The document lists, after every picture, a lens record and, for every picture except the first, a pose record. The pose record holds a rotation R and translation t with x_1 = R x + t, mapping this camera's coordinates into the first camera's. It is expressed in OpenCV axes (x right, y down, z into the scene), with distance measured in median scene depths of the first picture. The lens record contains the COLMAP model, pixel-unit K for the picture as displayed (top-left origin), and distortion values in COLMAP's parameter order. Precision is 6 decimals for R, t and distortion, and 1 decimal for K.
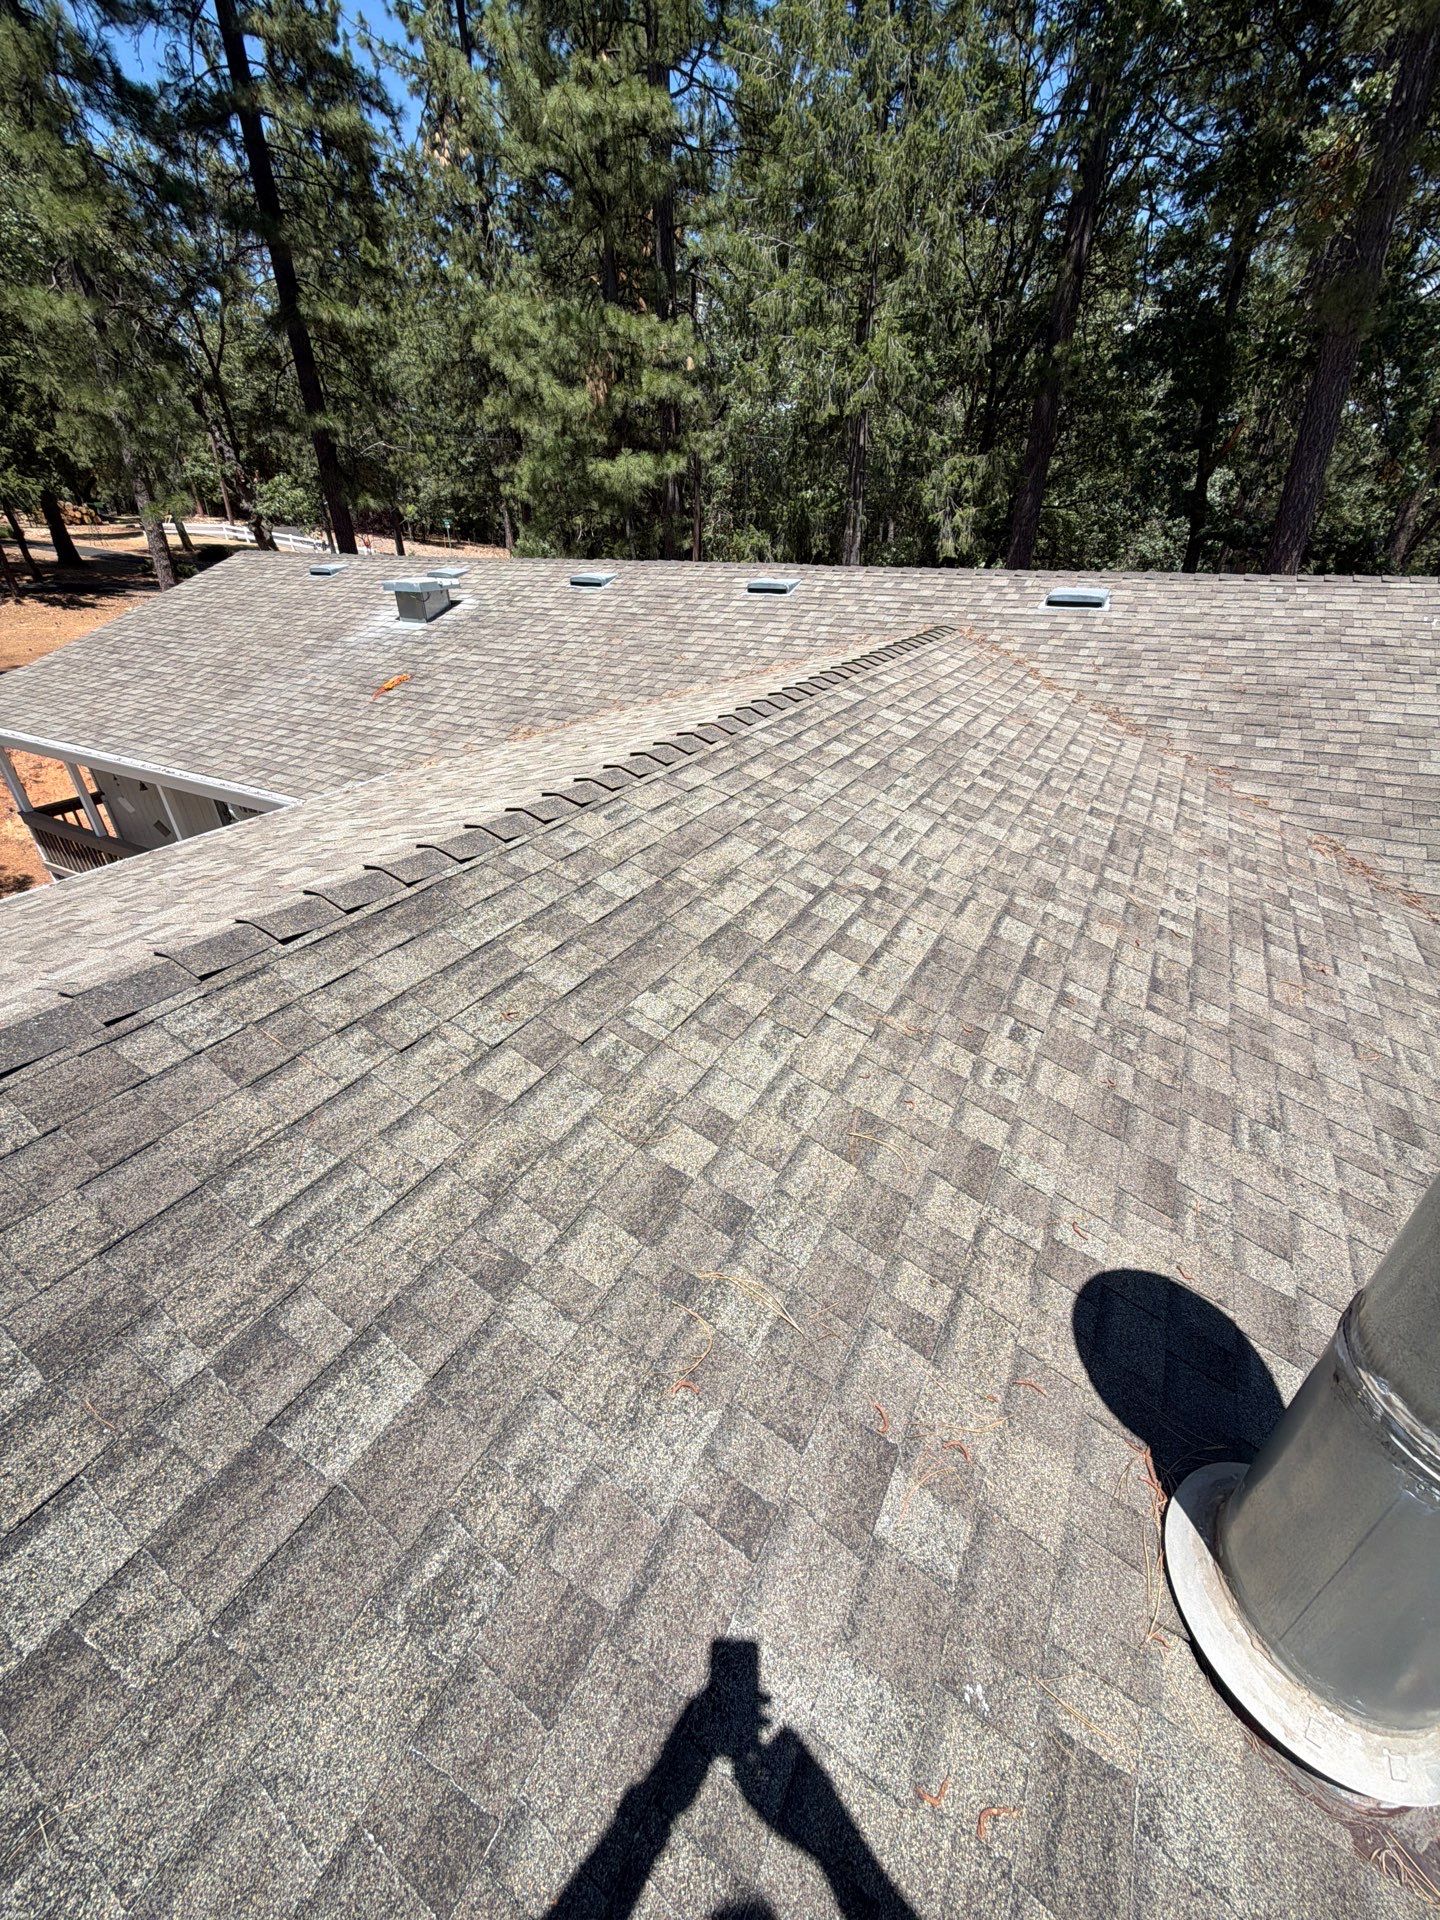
lens RADIAL K [[769.1, 0, 722.4], [0, 769.1, 958.9], [0, 0, 1]] dist [0.001705, 0.000018]
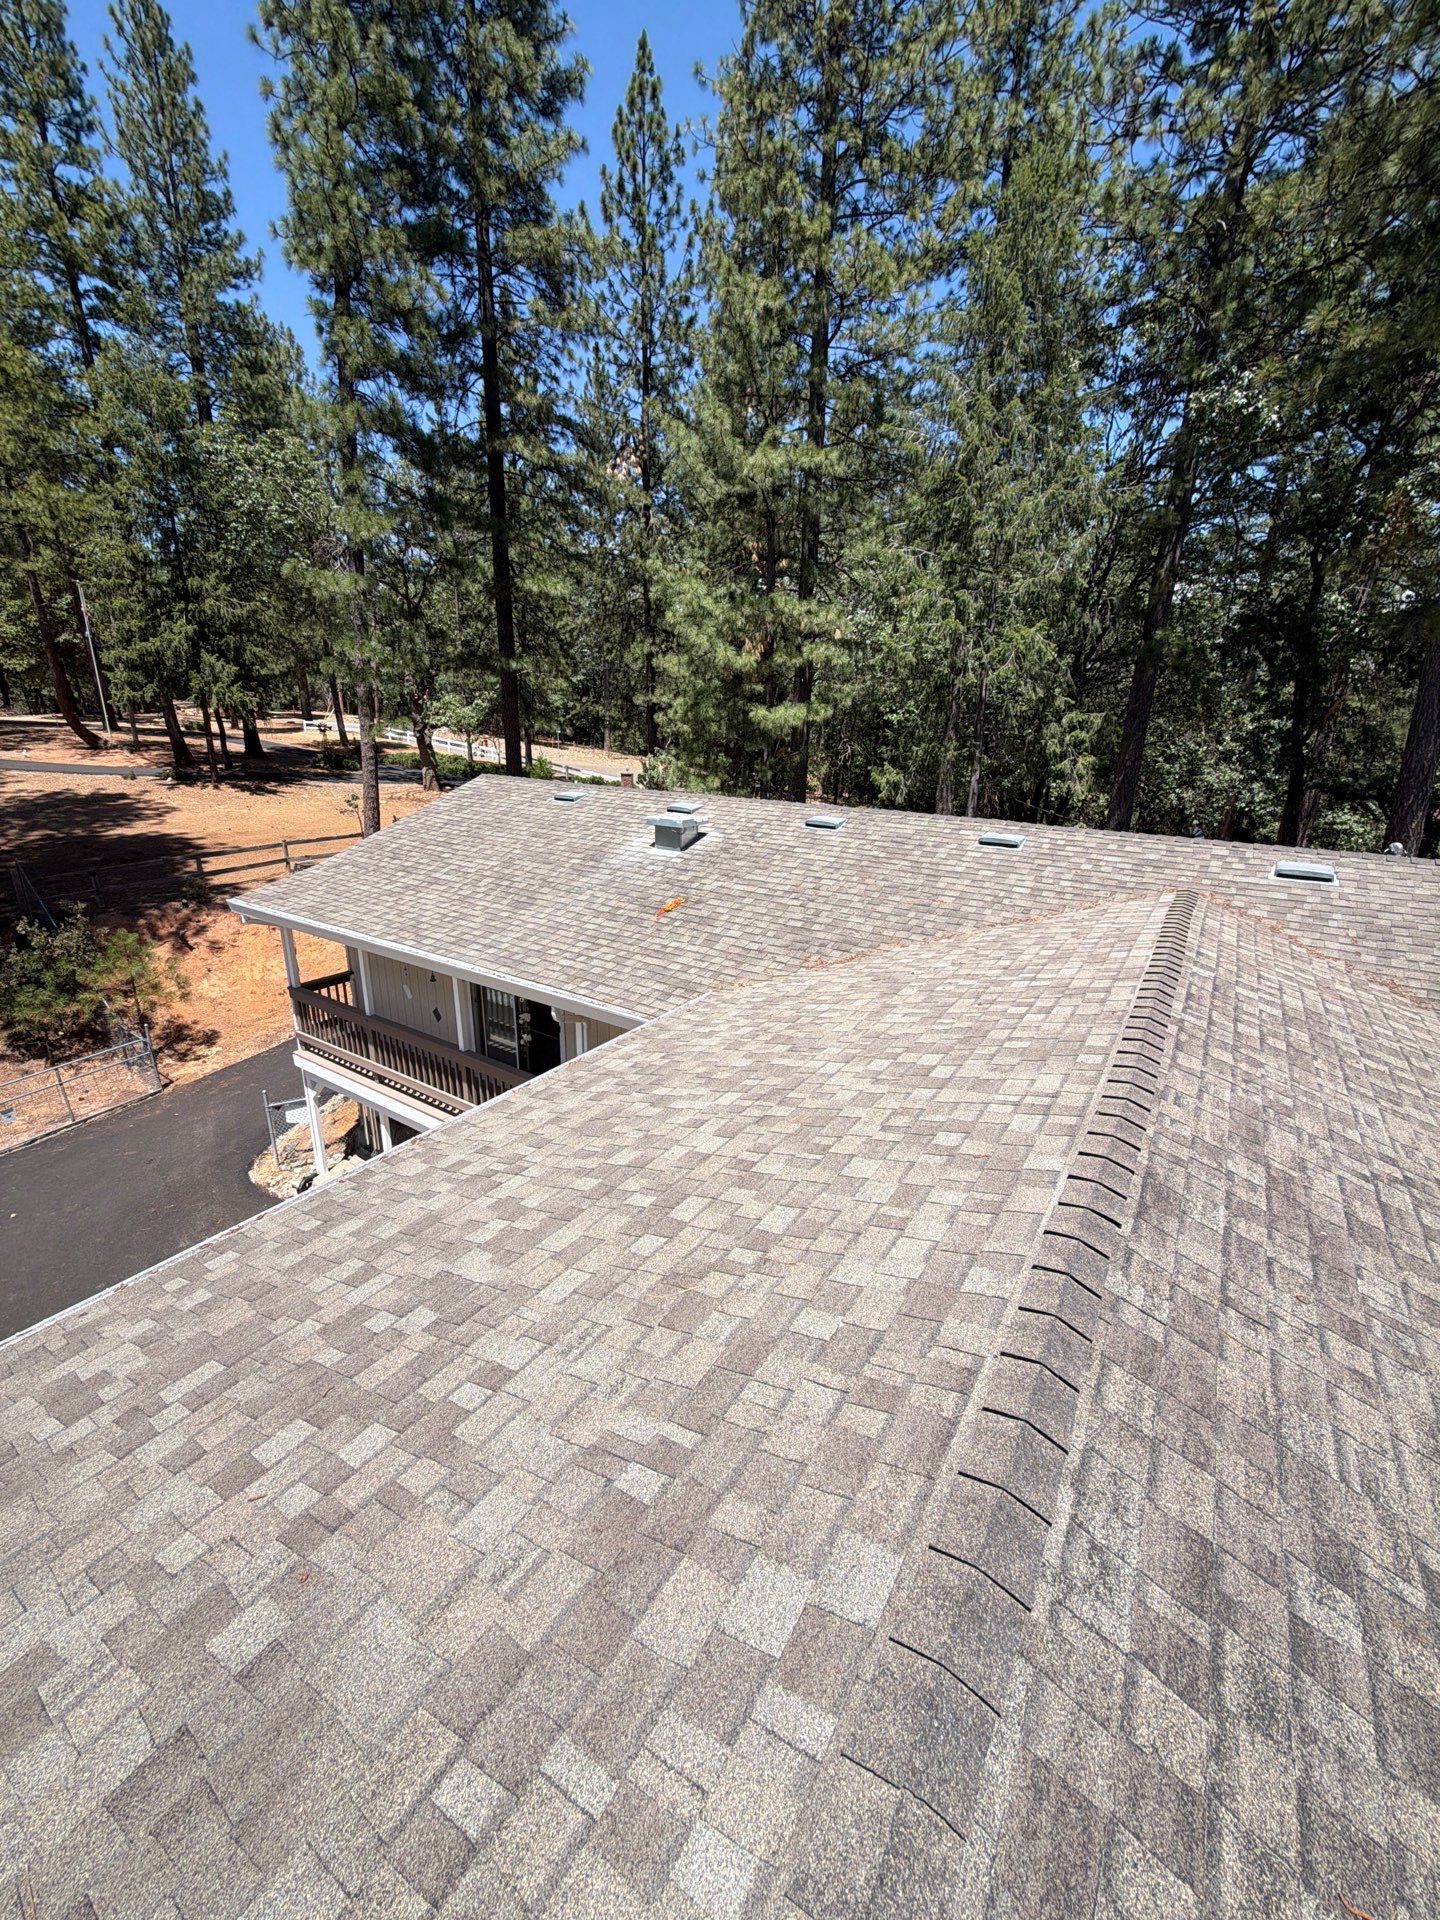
lens RADIAL K [[764.6, 0, 720.0], [0, 764.6, 960.0], [0, 0, 1]] dist [0.002538, -0.001099]
pose [[0.996979, 0.053228, -0.056572, -0.562543], [-0.064345, 0.973910, -0.217622, -0.064430], [0.043513, 0.220605, 0.974392, -0.198362]]
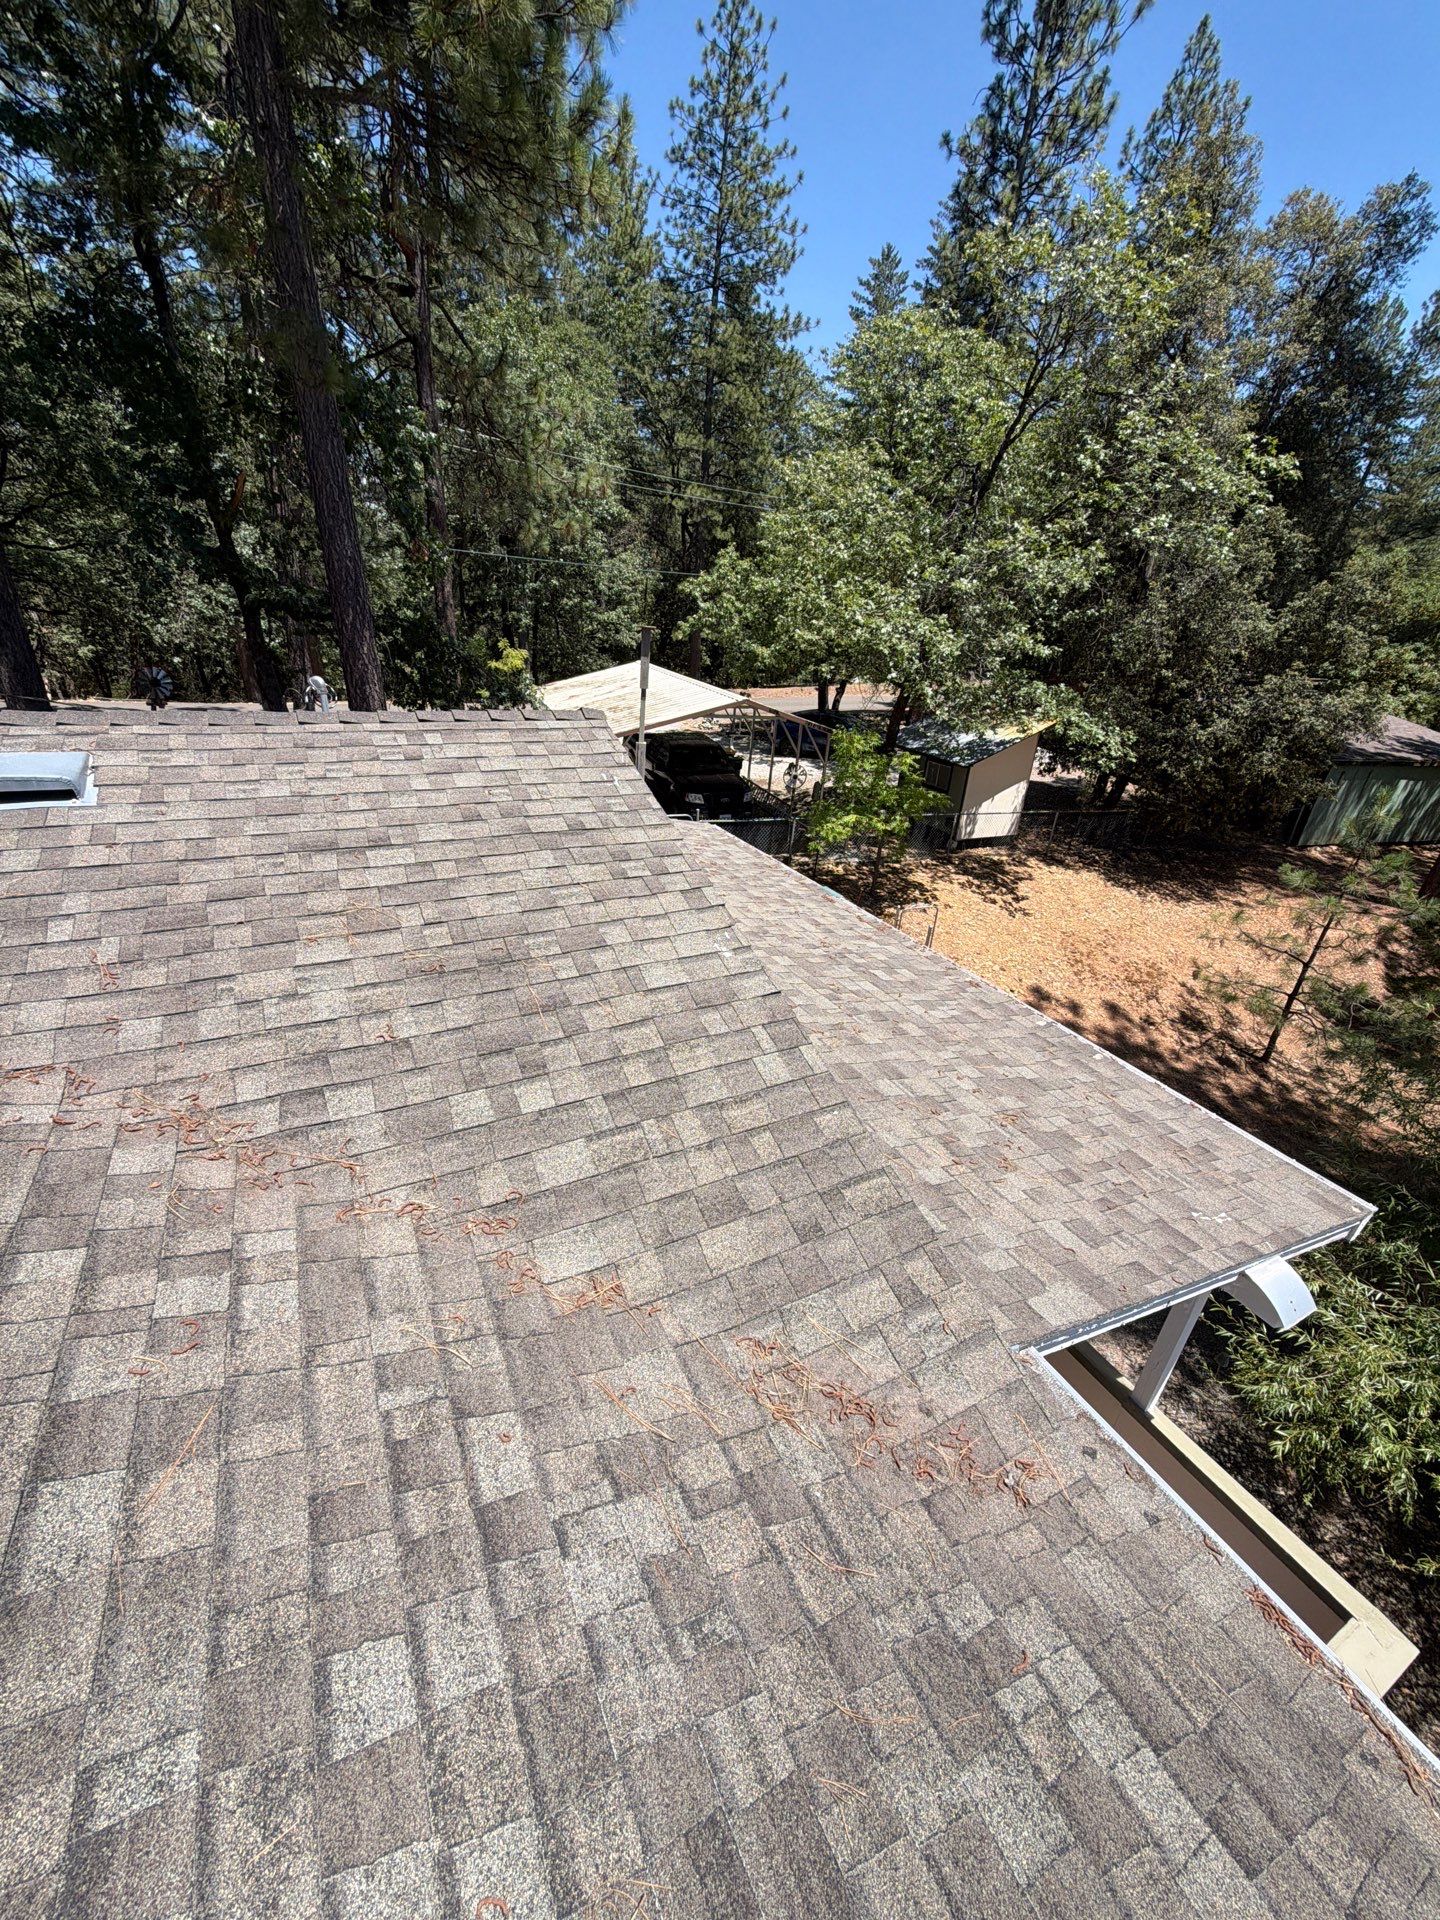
lens RADIAL K [[758.0, 0, 714.3], [0, 758.0, 959.4], [0, 0, 1]] dist [0.000816, -0.000209]
pose [[0.544515, -0.317199, 0.776459, 0.521908], [0.352690, 0.926502, 0.131161, -0.481693], [-0.760995, 0.202430, 0.616367, 0.740405]]
